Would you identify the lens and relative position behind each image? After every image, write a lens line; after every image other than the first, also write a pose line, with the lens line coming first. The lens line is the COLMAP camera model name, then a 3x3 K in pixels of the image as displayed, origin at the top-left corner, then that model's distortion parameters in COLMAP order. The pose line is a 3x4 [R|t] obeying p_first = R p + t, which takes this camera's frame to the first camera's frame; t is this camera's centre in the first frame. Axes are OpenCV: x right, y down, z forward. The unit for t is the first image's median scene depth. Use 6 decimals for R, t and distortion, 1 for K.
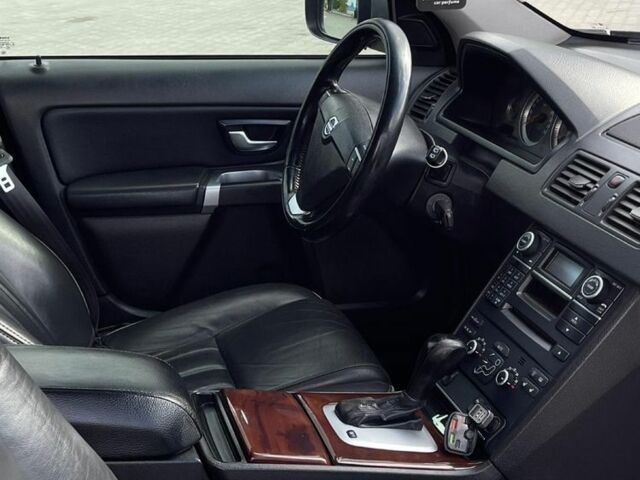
lens RADIAL K [[935.0, 0, 320.0], [0, 935.0, 240.0], [0, 0, 1]] dist [0.105402, -0.023038]
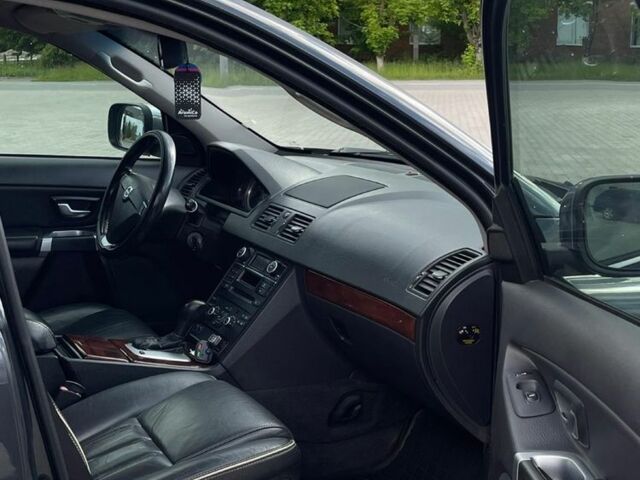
lens RADIAL K [[1123.4, 0, 320.0], [0, 1123.4, 240.0], [0, 0, 1]] dist [0.159678, -0.123499]
pose [[0.980964, 0.001800, 0.194181, -0.044949], [0.033525, 0.983372, -0.178481, 0.345344], [-0.191274, 0.181594, 0.964592, -1.024395]]
